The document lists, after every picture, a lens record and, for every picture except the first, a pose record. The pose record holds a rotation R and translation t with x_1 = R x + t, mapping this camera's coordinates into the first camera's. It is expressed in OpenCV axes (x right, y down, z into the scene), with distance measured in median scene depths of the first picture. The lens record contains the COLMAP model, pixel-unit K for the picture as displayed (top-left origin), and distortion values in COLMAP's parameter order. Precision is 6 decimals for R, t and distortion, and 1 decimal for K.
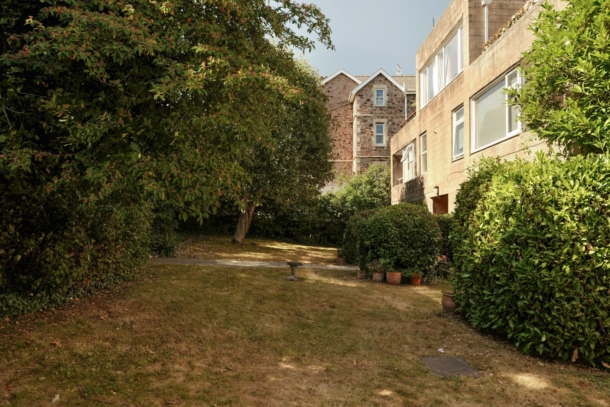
lens RADIAL K [[429.2, 0, 306.2], [0, 429.2, 196.9], [0, 0, 1]] dist [-0.001538, 0.001003]
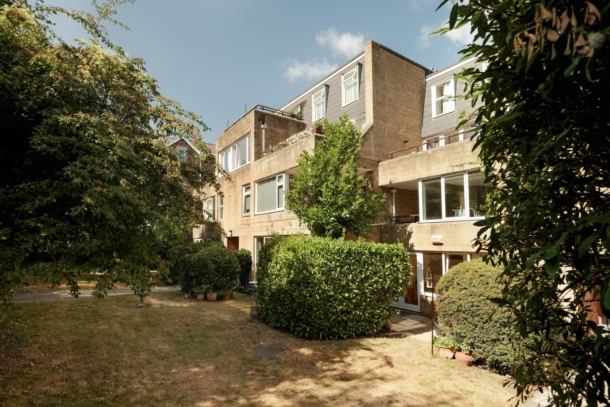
lens RADIAL K [[315.7, 0, 288.9], [0, 315.7, 202.8], [0, 0, 1]] dist [-0.002772, 0.000158]
pose [[0.855554, 0.038305, 0.516294, -0.245374], [-0.013401, 0.998563, -0.051879, -0.146951], [-0.517540, 0.037466, 0.854838, -0.221390]]
